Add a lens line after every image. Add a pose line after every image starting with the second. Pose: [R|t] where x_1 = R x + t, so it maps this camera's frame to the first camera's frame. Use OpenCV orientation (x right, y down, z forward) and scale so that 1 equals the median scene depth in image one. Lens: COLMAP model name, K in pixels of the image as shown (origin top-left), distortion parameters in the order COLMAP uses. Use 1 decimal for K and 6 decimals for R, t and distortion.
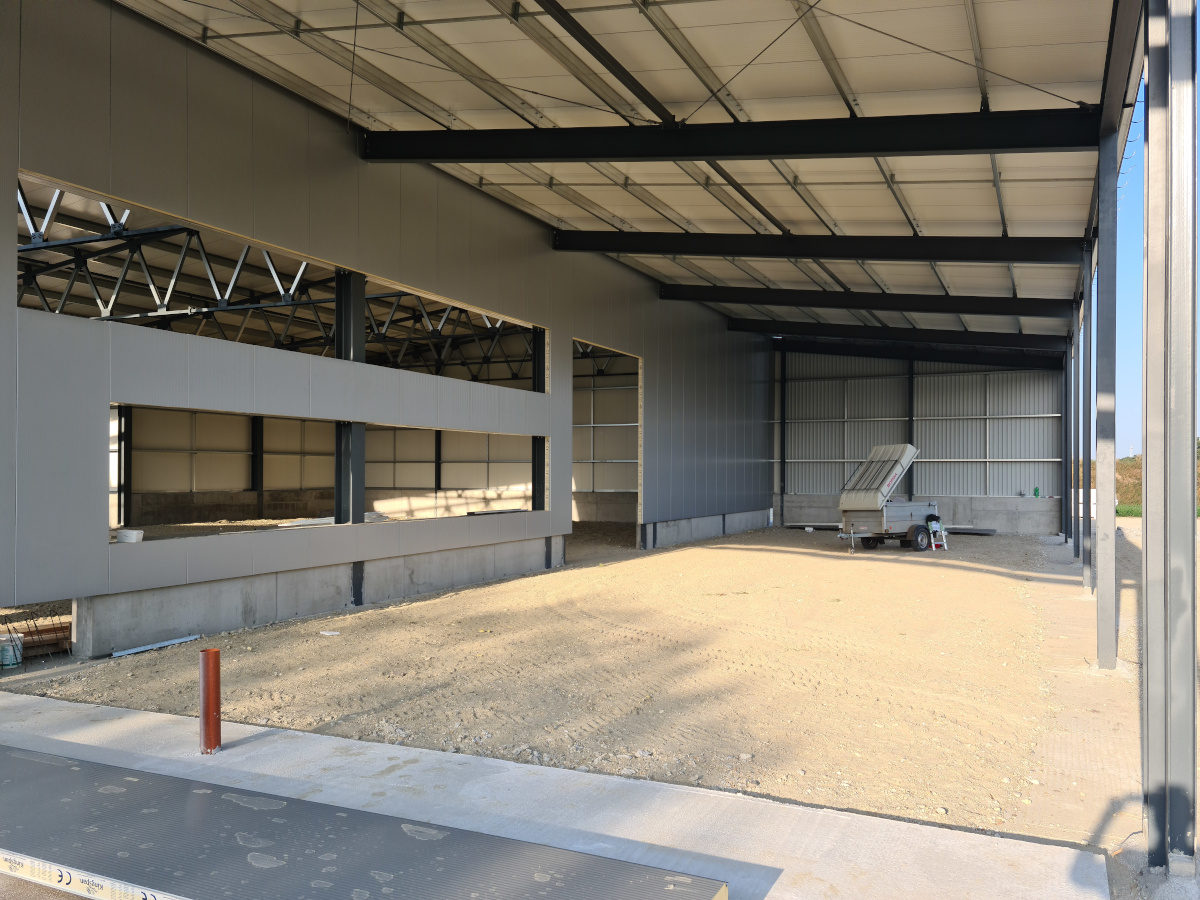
lens RADIAL K [[932.9, 0, 585.2], [0, 932.9, 447.3], [0, 0, 1]] dist [0.069193, 0.000189]
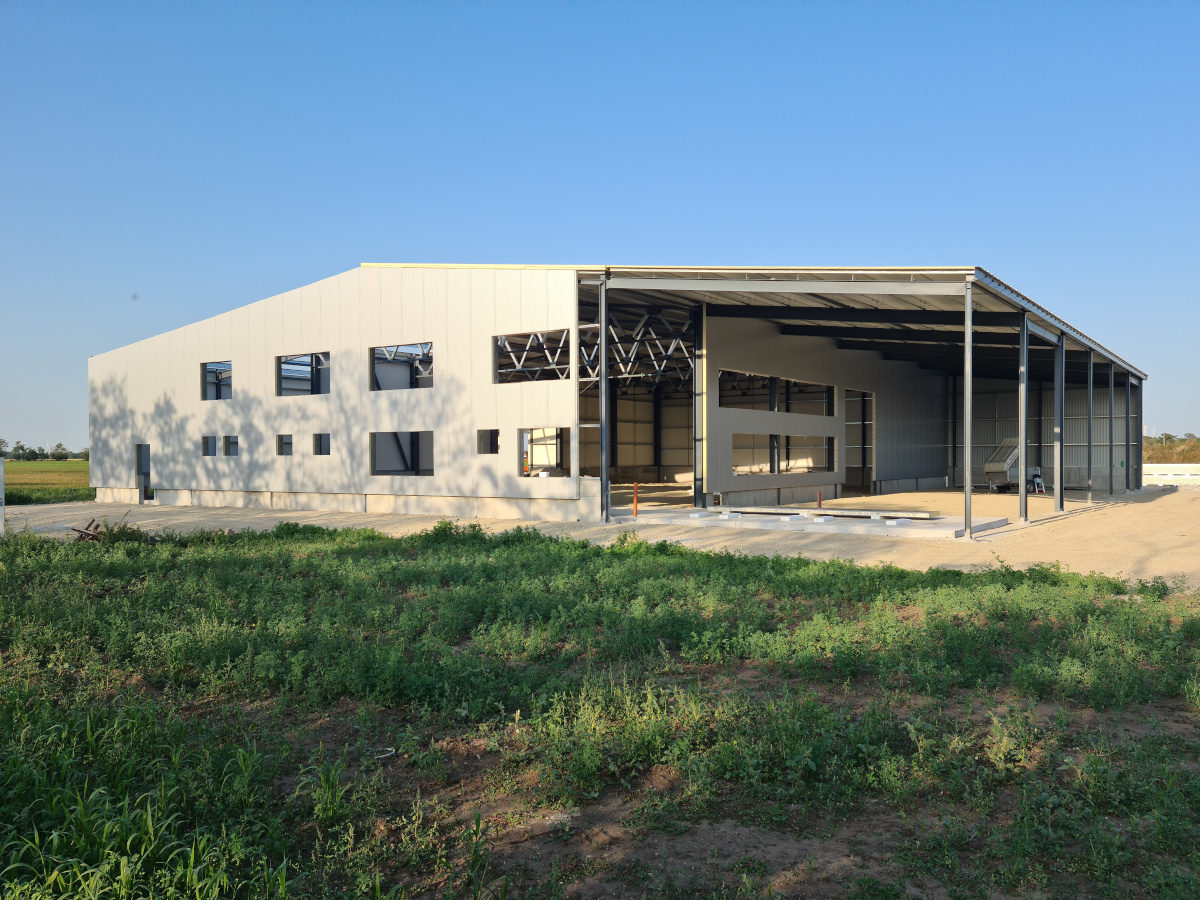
lens RADIAL K [[960.1, 0, 600.0], [0, 960.1, 450.0], [0, 0, 1]] dist [0.078911, -0.002409]
pose [[0.989040, -0.009637, -0.147330, -0.131942], [0.012598, 0.999737, 0.019172, -0.016290], [0.147107, -0.020818, 0.988902, -0.671767]]
